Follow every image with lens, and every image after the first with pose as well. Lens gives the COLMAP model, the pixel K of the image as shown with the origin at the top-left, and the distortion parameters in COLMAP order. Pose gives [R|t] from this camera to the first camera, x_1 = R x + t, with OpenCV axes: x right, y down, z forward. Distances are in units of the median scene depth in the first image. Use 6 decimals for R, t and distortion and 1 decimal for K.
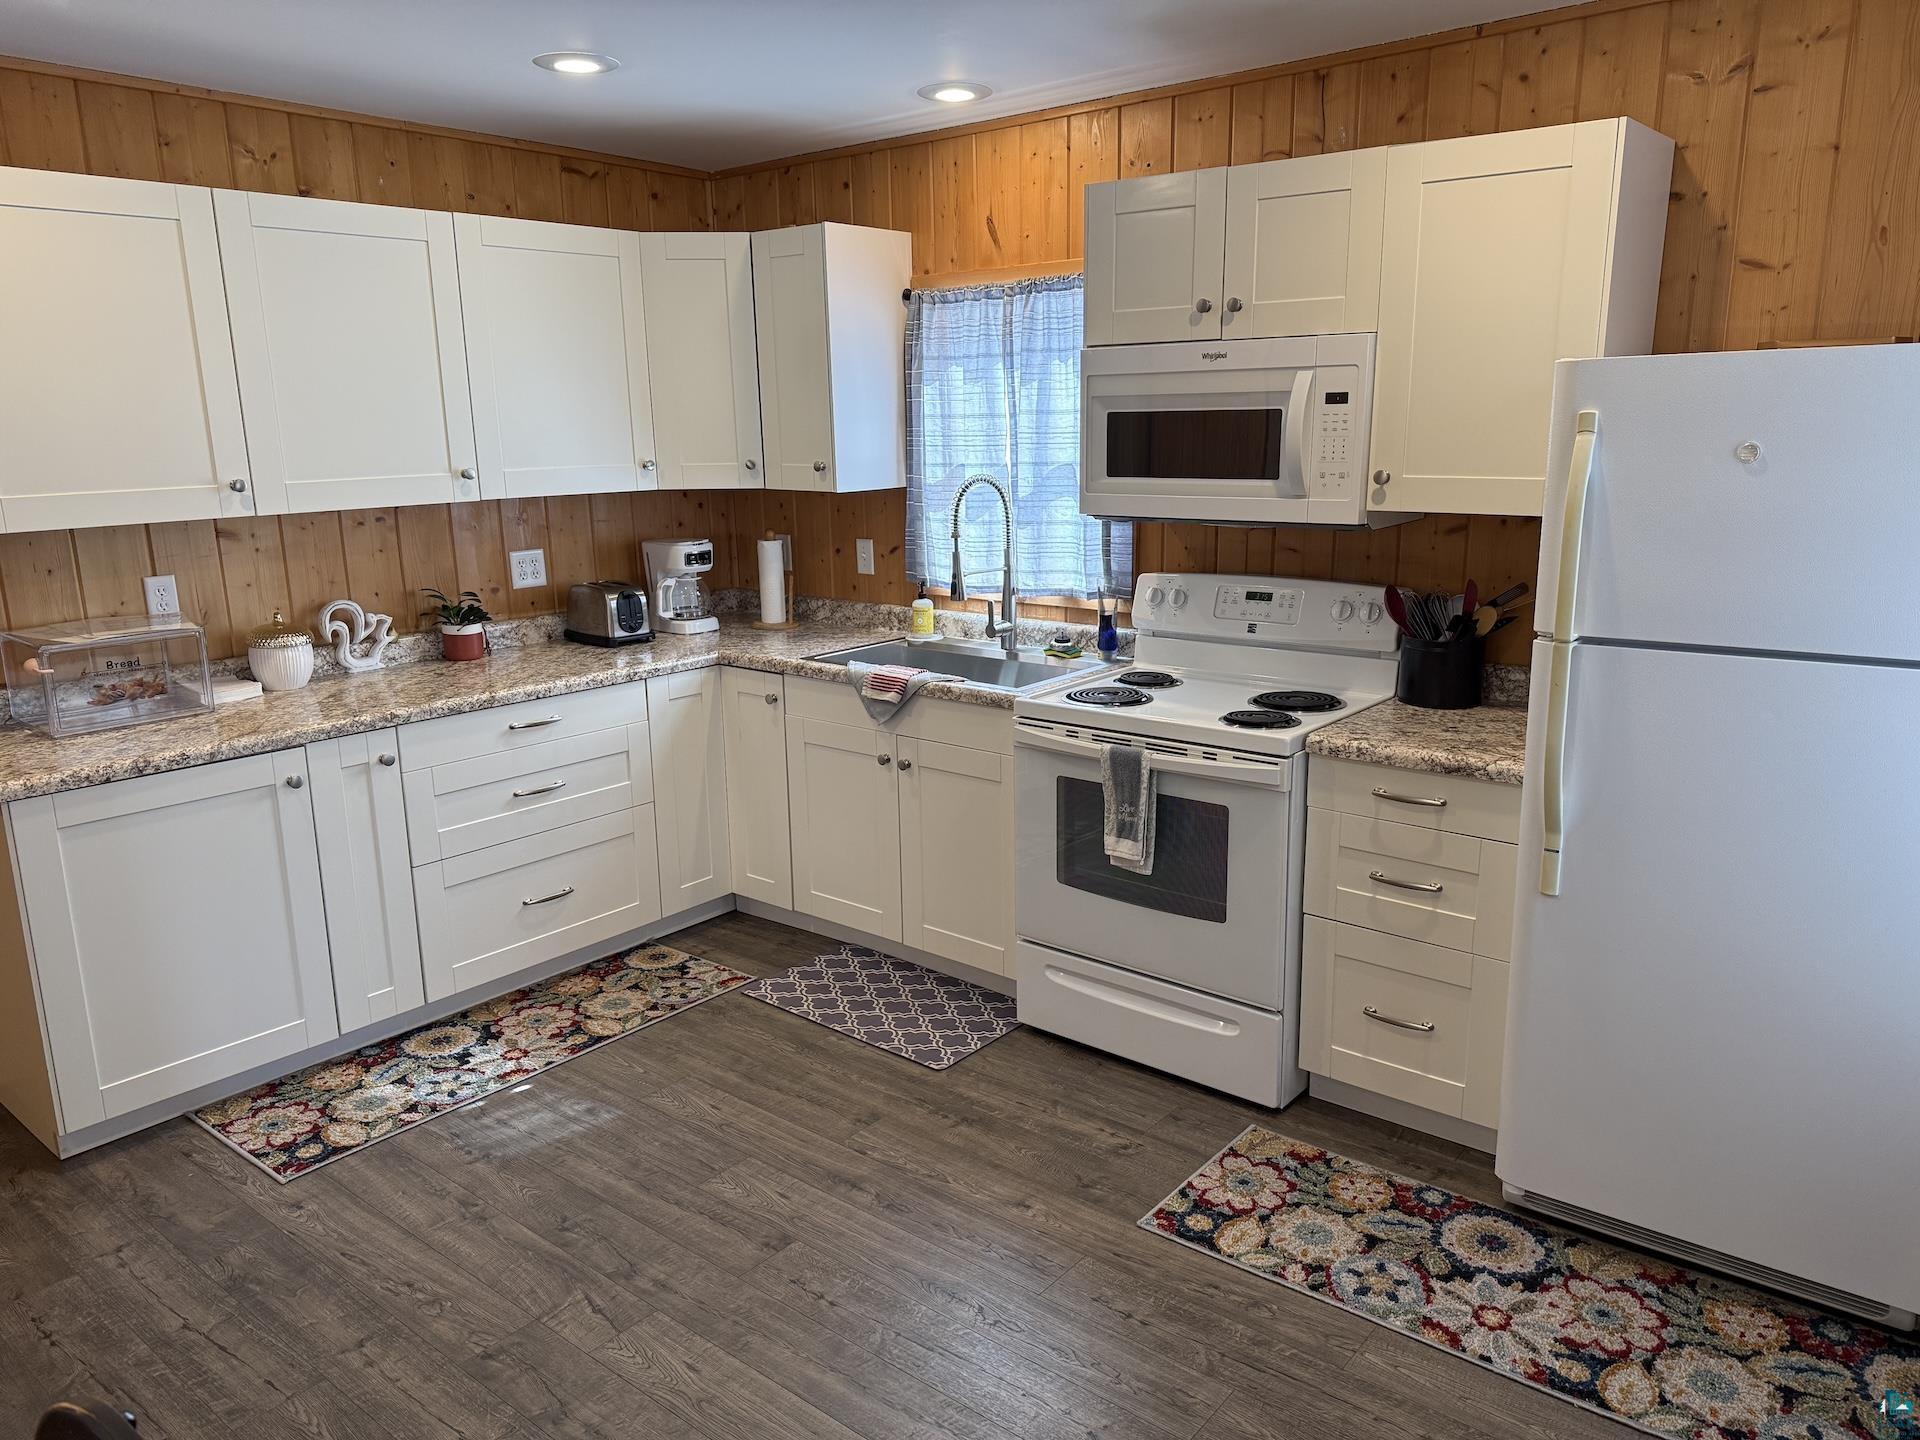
lens RADIAL K [[1350.6, 0, 960.0], [0, 1350.6, 720.0], [0, 0, 1]] dist [0.118307, -0.175435]
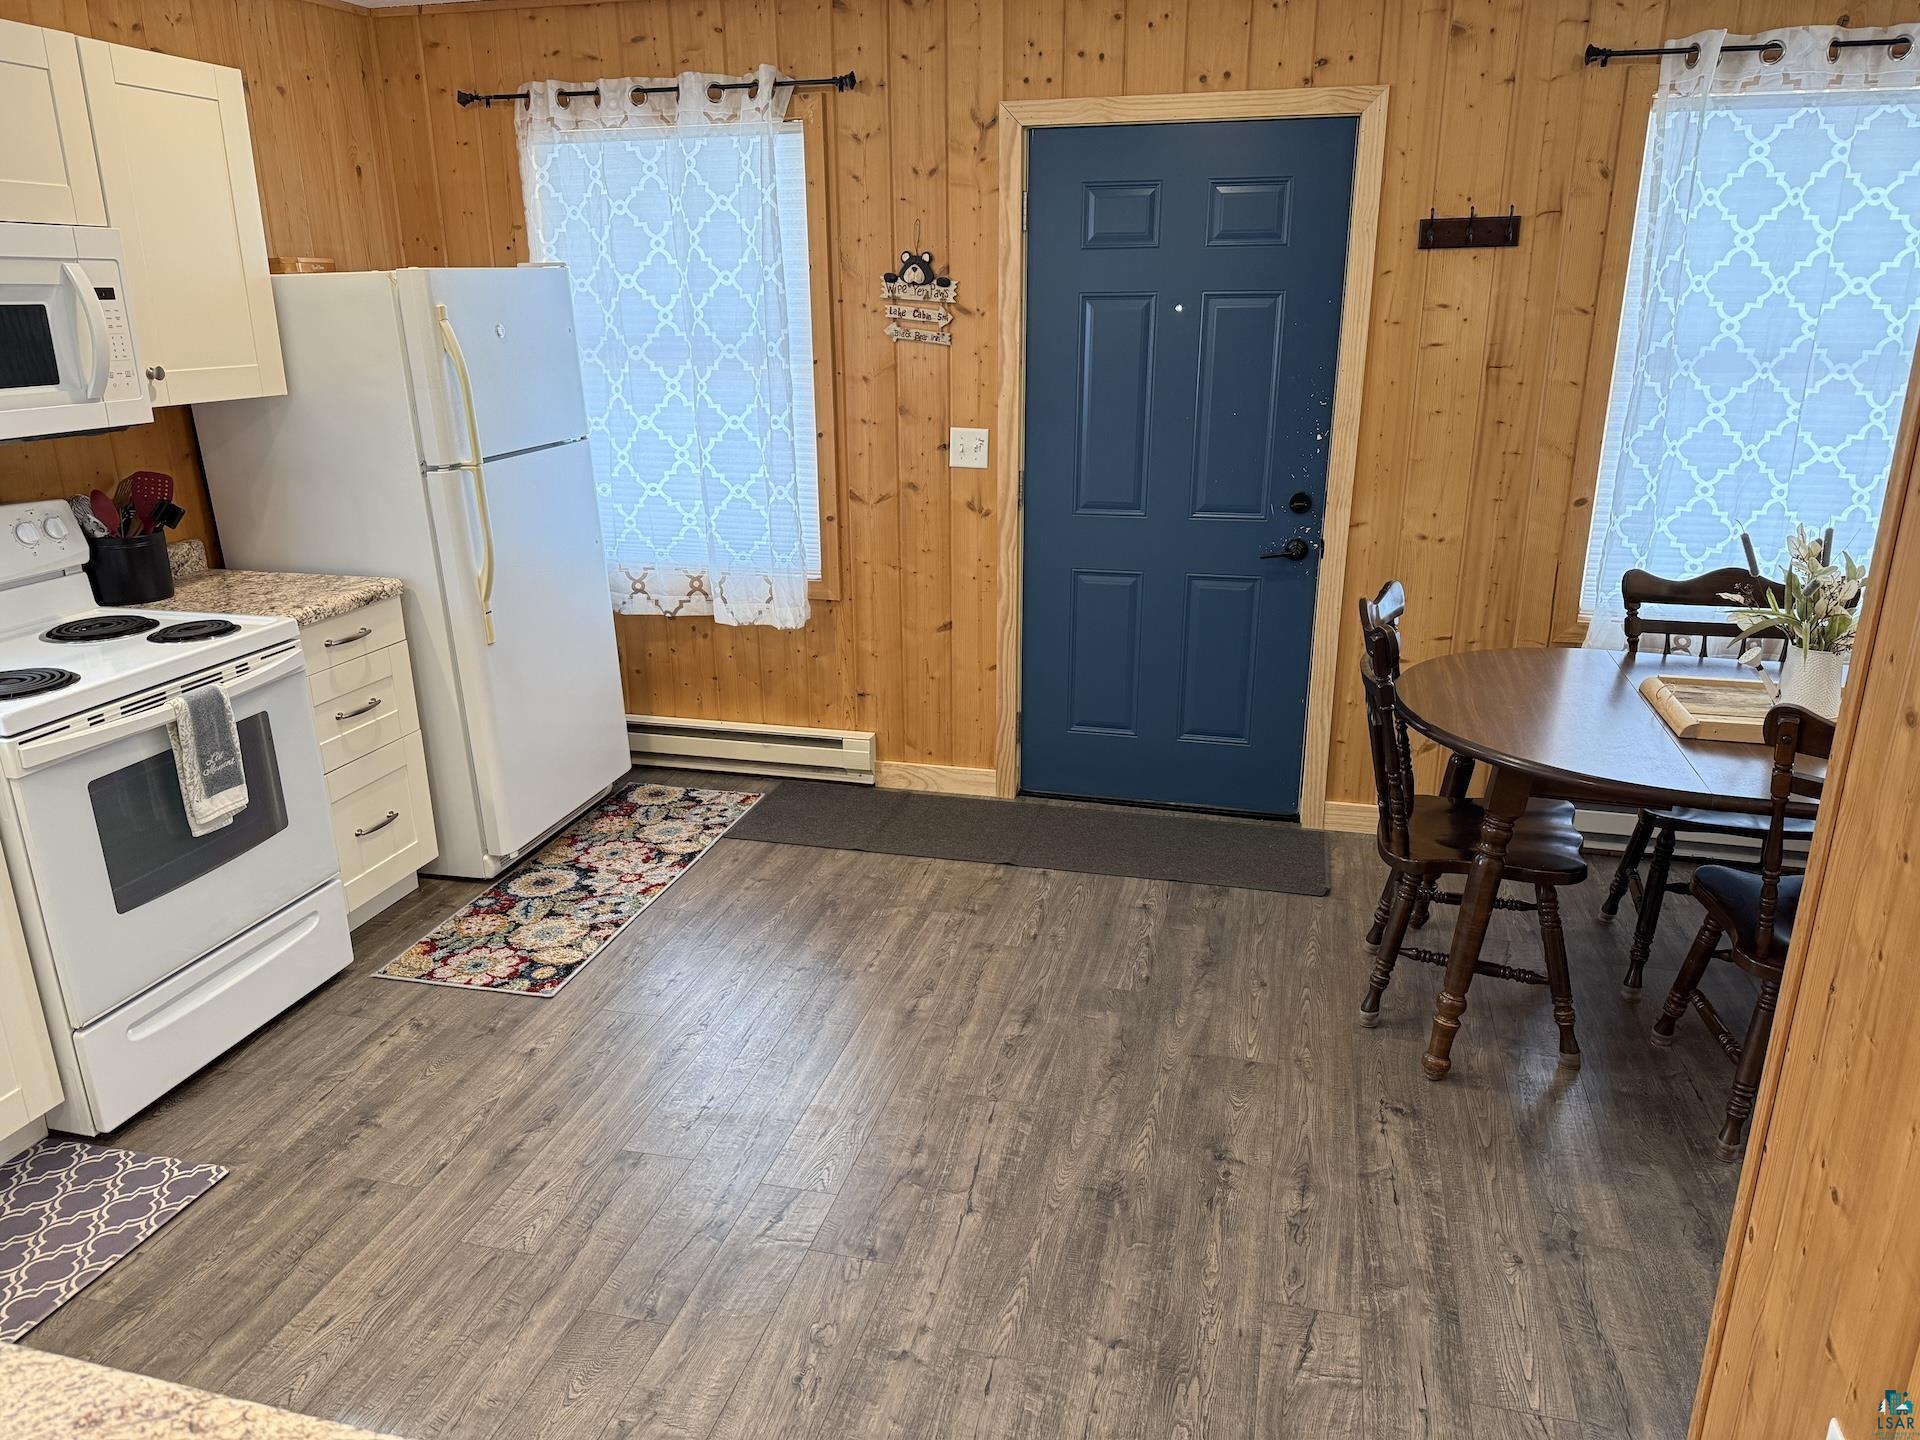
lens RADIAL K [[1350.6, 0, 960.0], [0, 1350.6, 720.0], [0, 0, 1]] dist [0.118307, -0.175435]
pose [[-0.419316, -0.255425, 0.871167, -0.930417], [0.219591, 0.902572, 0.370329, -0.198365], [-0.880882, 0.346585, -0.322374, 0.923595]]
